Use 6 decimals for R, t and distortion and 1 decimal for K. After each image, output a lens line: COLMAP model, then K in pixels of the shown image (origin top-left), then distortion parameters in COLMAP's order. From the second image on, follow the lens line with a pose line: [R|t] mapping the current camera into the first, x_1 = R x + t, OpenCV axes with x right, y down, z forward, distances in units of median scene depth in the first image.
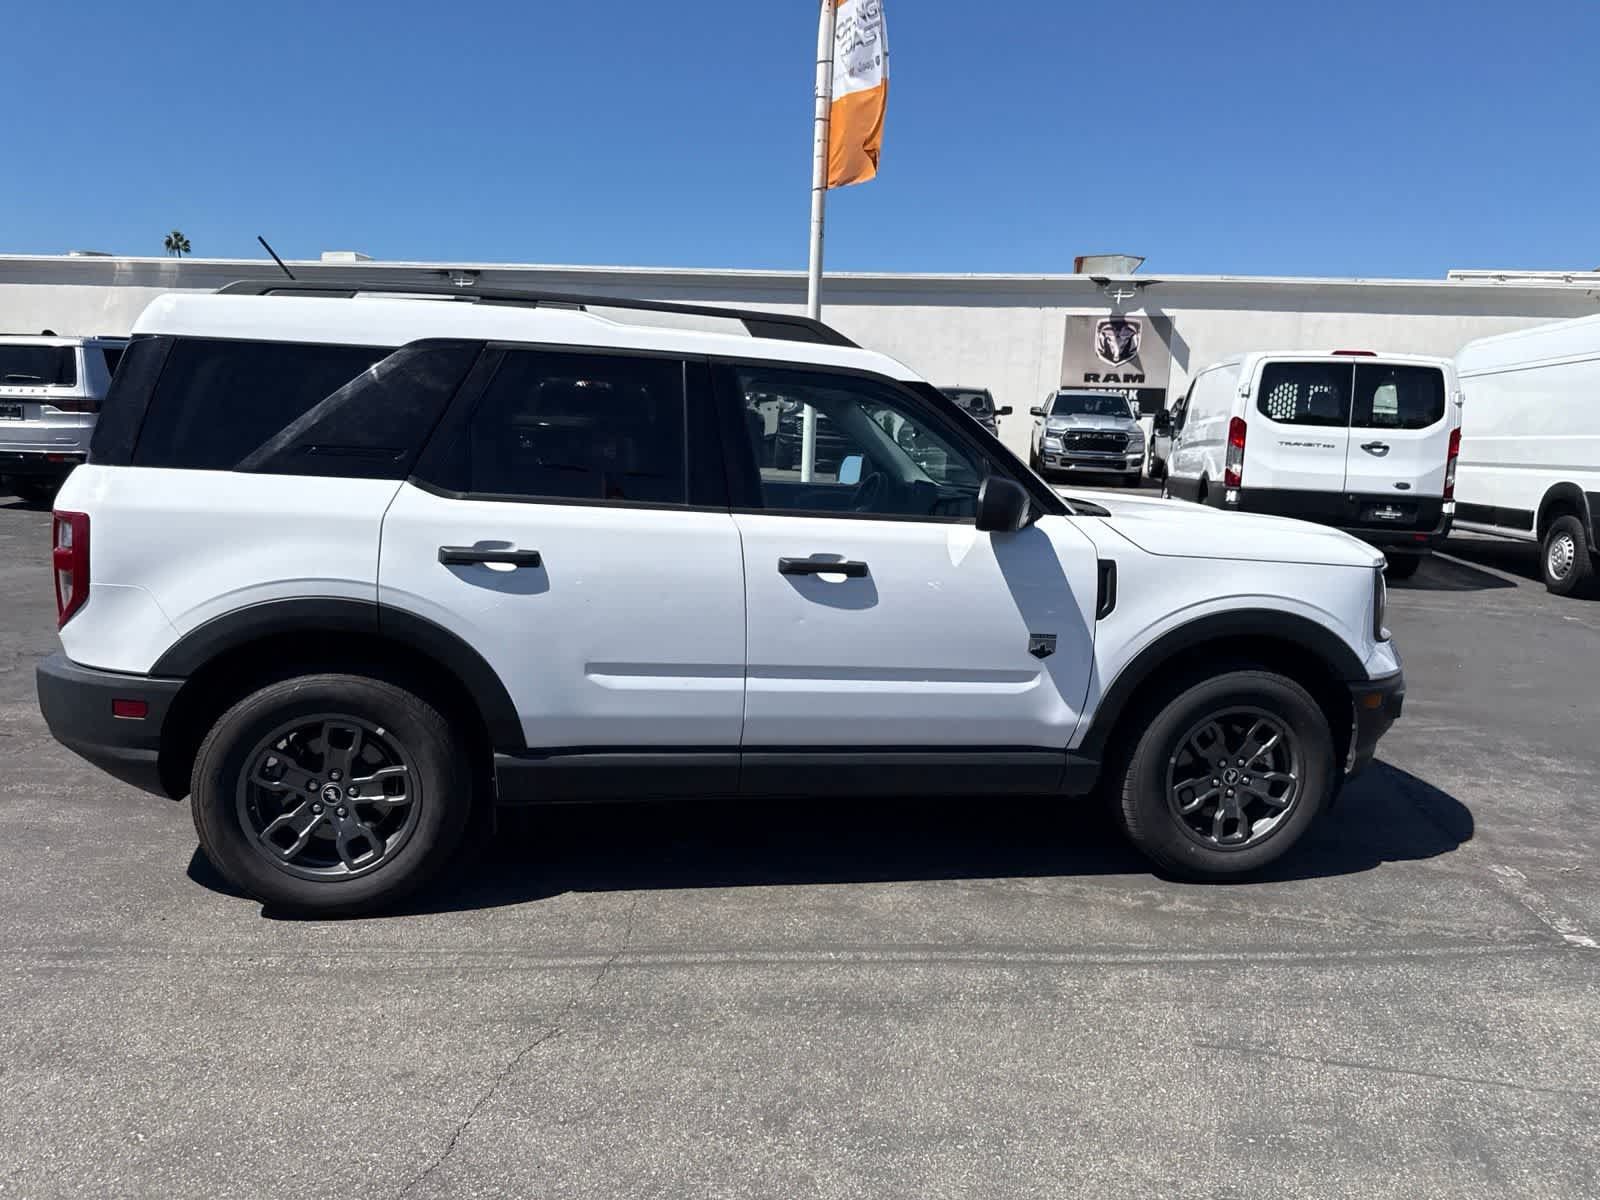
lens RADIAL K [[1138.1, 0, 808.0], [0, 1138.1, 591.6], [0, 0, 1]] dist [0.024423, -0.030670]
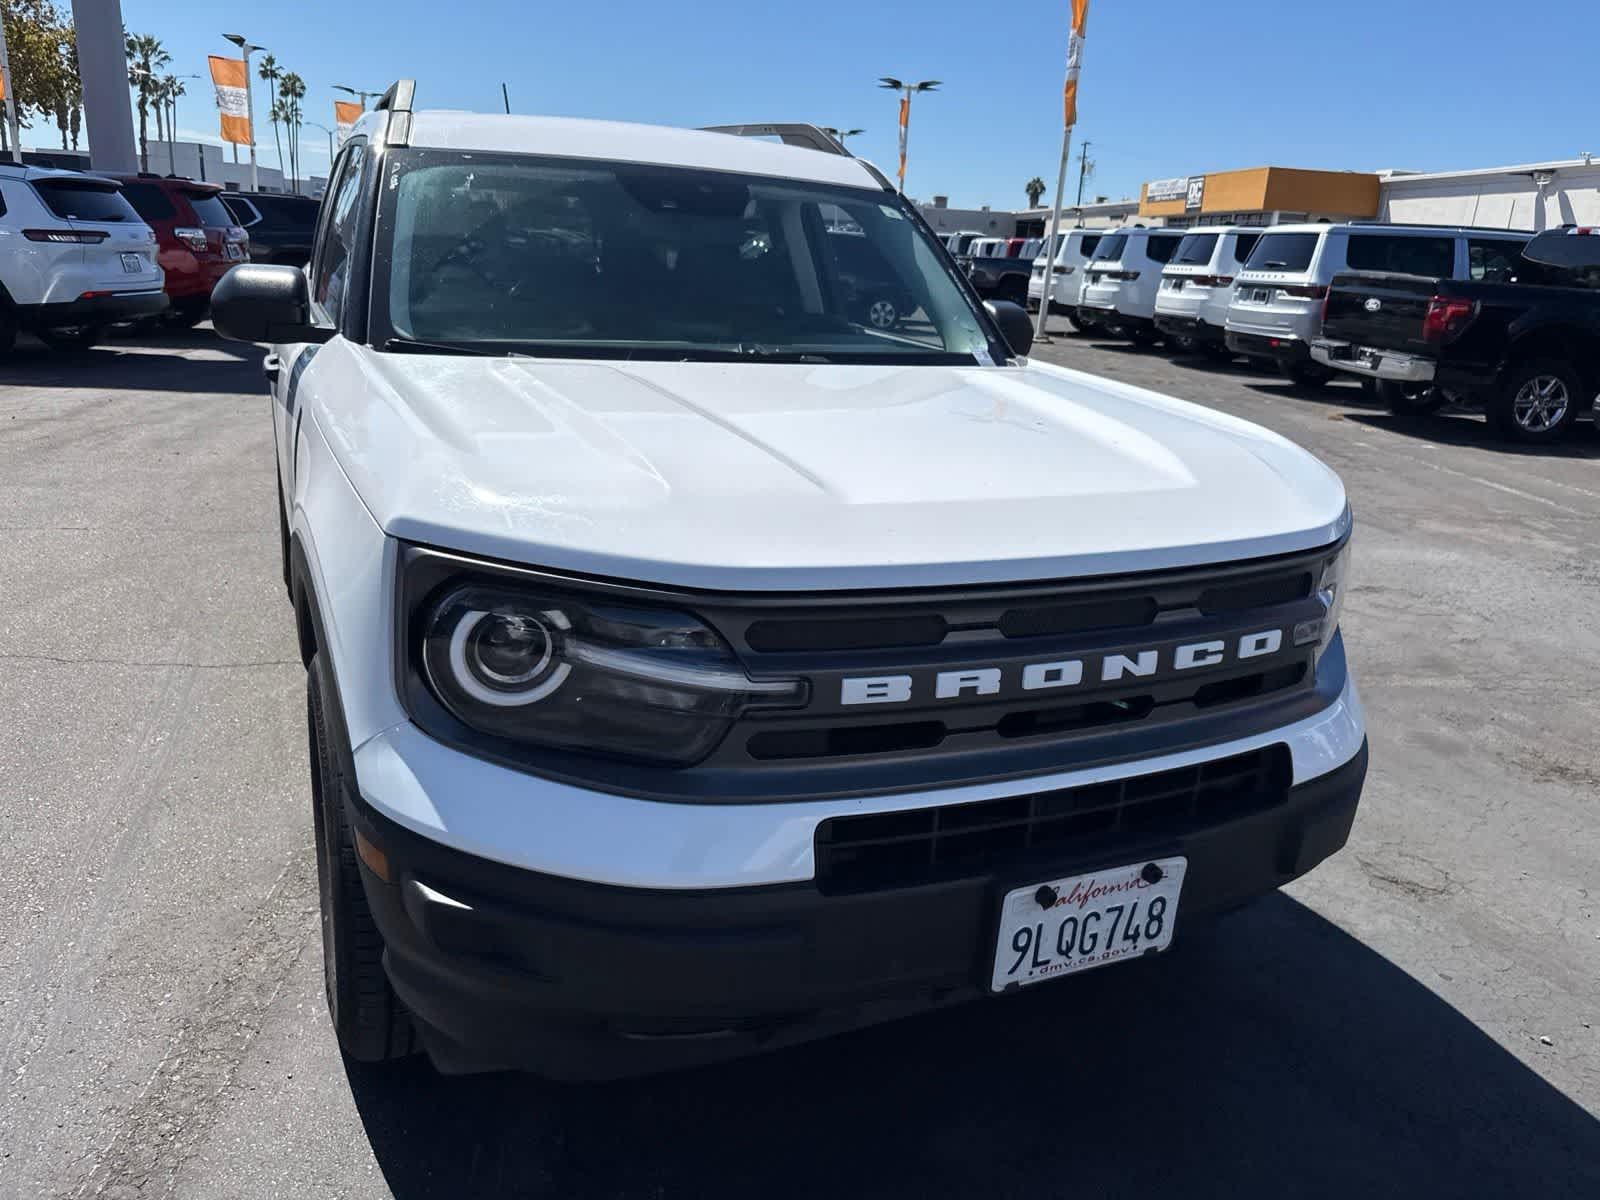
lens RADIAL K [[1138.1, 0, 805.0], [0, 1138.1, 594.3], [0, 0, 1]] dist [0.024423, -0.030670]
pose [[0.256516, 0.261600, -0.930465, 0.971894], [-0.198053, 0.956476, 0.214312, -0.122393], [0.946031, 0.129306, 0.297162, 1.101312]]
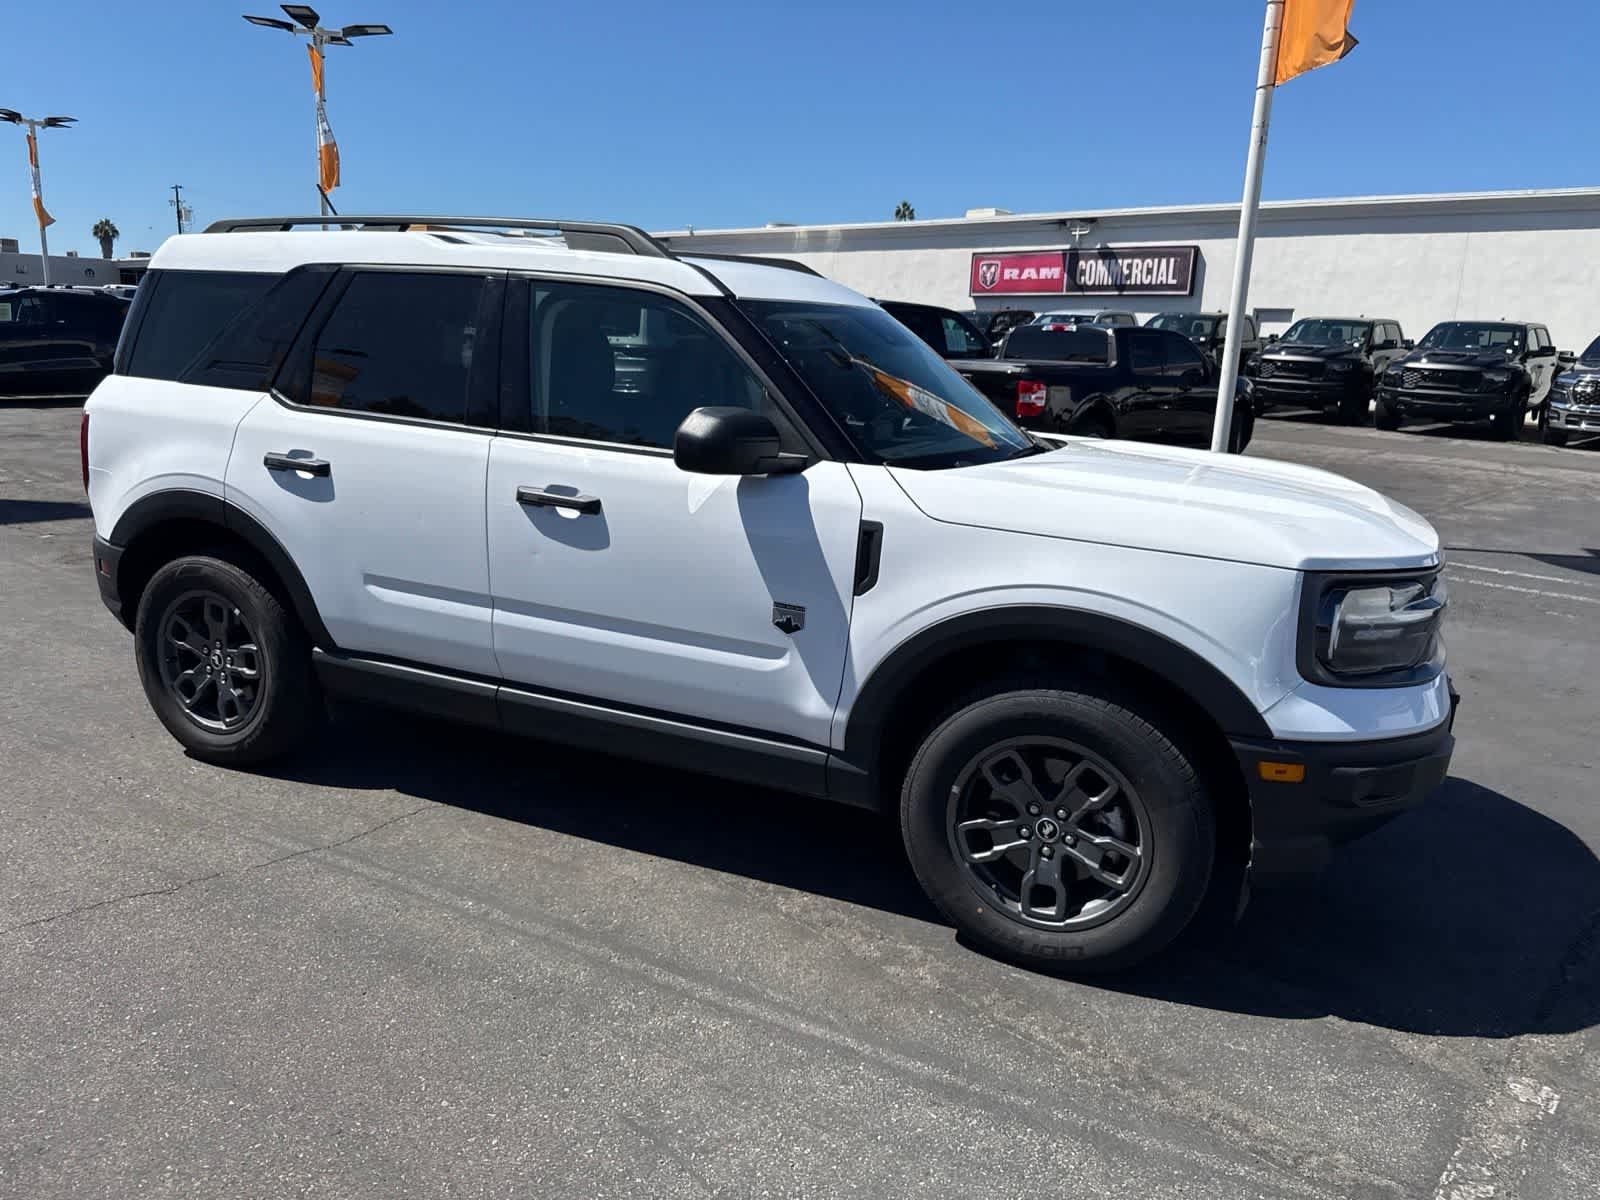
lens RADIAL K [[1138.1, 0, 804.2], [0, 1138.1, 602.6], [0, 0, 1]] dist [0.024423, -0.030670]
pose [[0.832688, 0.122064, -0.540121, 0.664116], [-0.096389, 0.992462, 0.075691, -0.027134], [0.545288, -0.010966, 0.838177, 0.318049]]
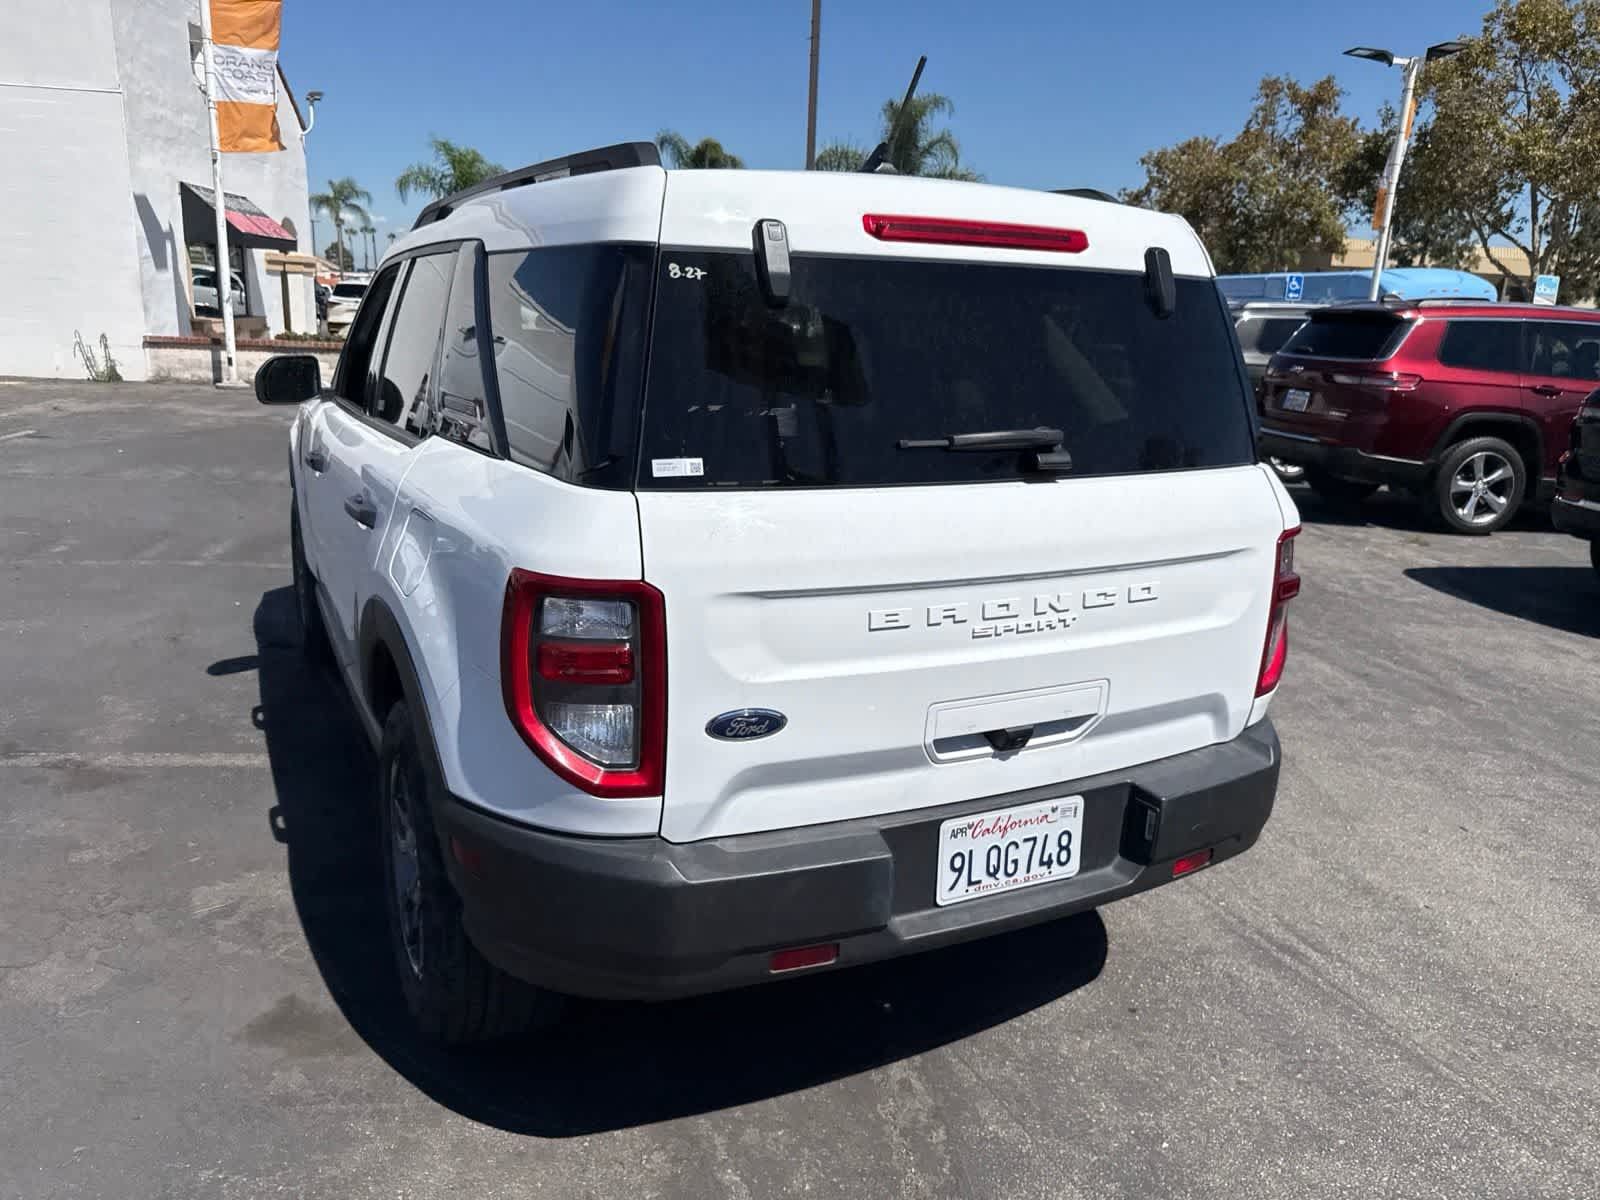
lens RADIAL K [[1138.1, 0, 806.6], [0, 1138.1, 604.6], [0, 0, 1]] dist [0.024423, -0.030670]
pose [[-0.285474, -0.288998, 0.913775, -1.139244], [0.099500, 0.939362, 0.328175, -0.271298], [-0.953207, 0.184606, -0.239408, 1.343273]]
